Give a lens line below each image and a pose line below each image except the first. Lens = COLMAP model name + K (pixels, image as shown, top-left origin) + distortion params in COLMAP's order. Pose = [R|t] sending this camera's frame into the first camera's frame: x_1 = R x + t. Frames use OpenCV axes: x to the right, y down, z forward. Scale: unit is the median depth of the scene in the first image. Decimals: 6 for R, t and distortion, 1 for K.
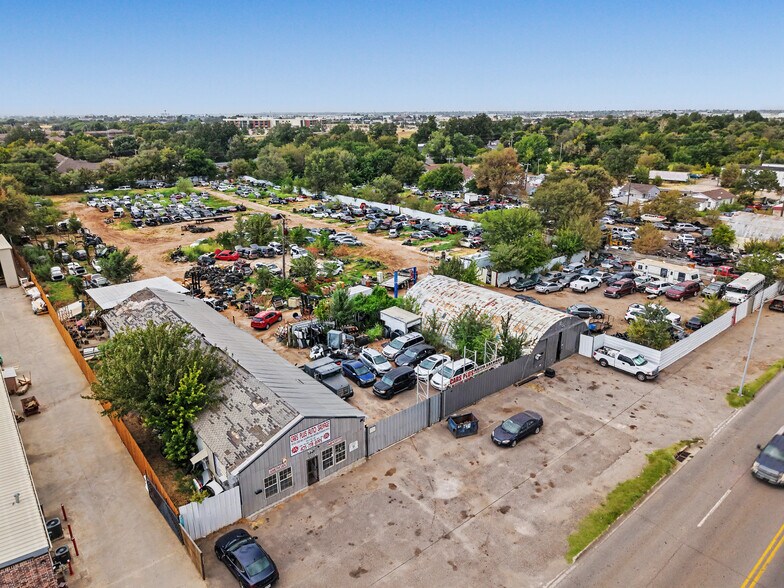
lens RADIAL K [[524.0, 0, 391.2], [0, 524.0, 290.3], [0, 0, 1]] dist [0.046098, -0.059760]
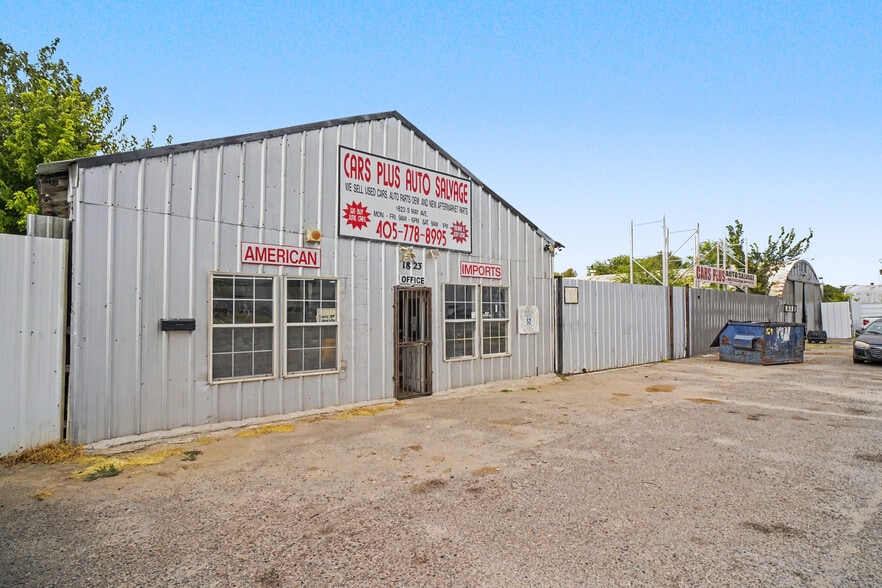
lens RADIAL K [[463.4, 0, 443.9], [0, 463.4, 297.4], [0, 0, 1]] dist [-0.003037, -0.000985]
pose [[0.999926, 0.003542, 0.011655, -0.068078], [0.000761, 0.936751, -0.349996, 0.204143], [-0.012158, 0.349979, 0.936679, 0.383297]]
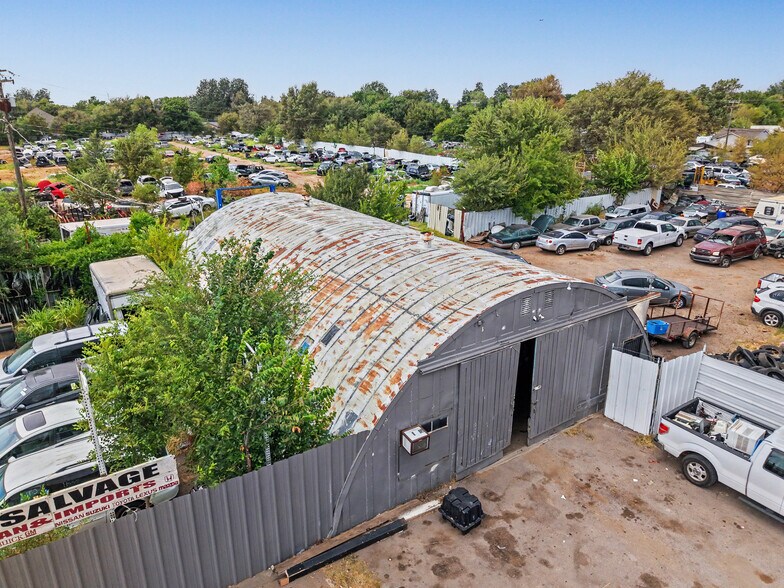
lens RADIAL K [[524.0, 0, 391.2], [0, 524.0, 290.3], [0, 0, 1]] dist [0.046098, -0.059760]
pose [[0.993123, 0.037336, -0.110963, 0.207867], [-0.035985, 0.999252, 0.014152, 0.039334], [0.111409, -0.010061, 0.993724, 0.539997]]
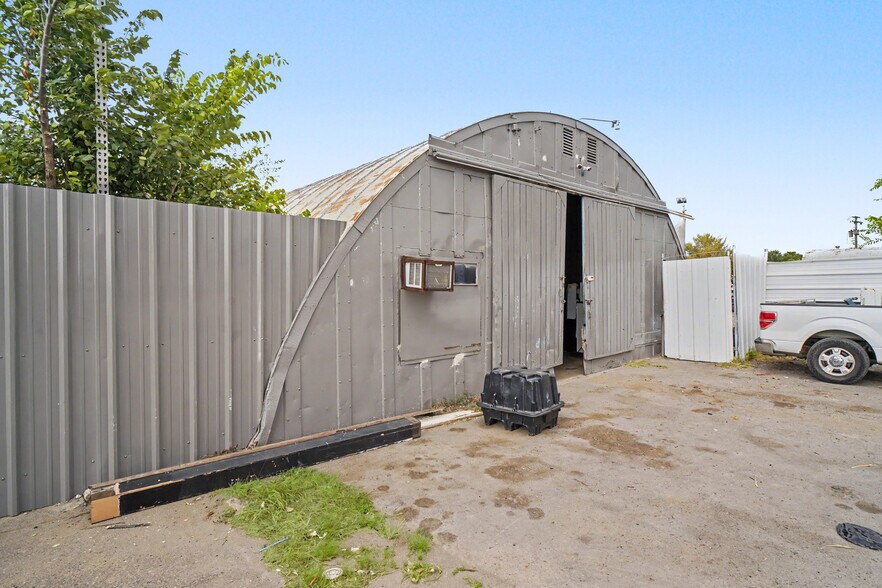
lens RADIAL K [[463.4, 0, 443.9], [0, 463.4, 297.4], [0, 0, 1]] dist [-0.003037, -0.000985]
pose [[0.998811, -0.001342, 0.048742, 0.197204], [0.016084, 0.952736, -0.303374, 0.119447], [-0.046031, 0.303798, 0.951624, 0.630846]]
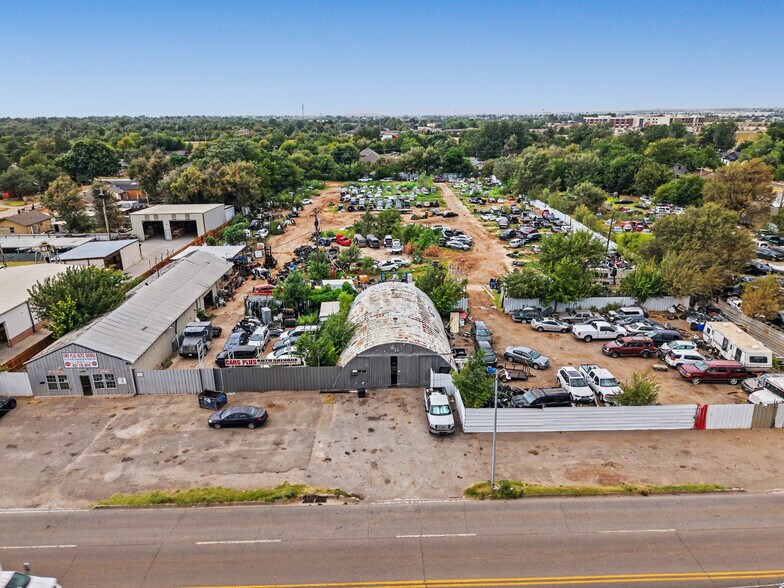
lens RADIAL K [[524.0, 0, 391.2], [0, 524.0, 290.3], [0, 0, 1]] dist [0.046098, -0.059760]
pose [[0.782329, 0.192654, -0.592322, 0.624868], [-0.190361, 0.979416, 0.067131, -0.072730], [0.593063, 0.060236, 0.802900, 0.175999]]
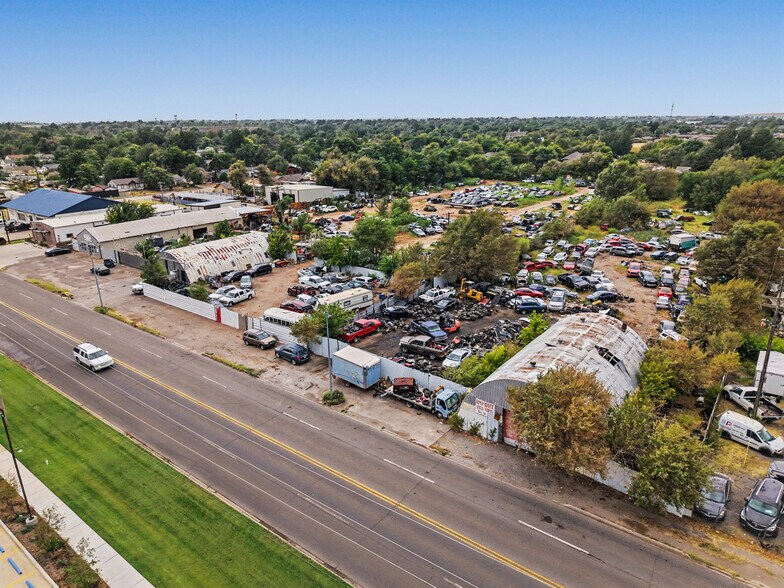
lens RADIAL K [[524.0, 0, 391.2], [0, 524.0, 290.3], [0, 0, 1]] dist [0.046098, -0.059760]
pose [[0.225534, 0.302187, -0.926184, 1.559434], [-0.299775, 0.926079, 0.229155, -0.327813], [0.926968, 0.225964, 0.299451, 0.875888]]
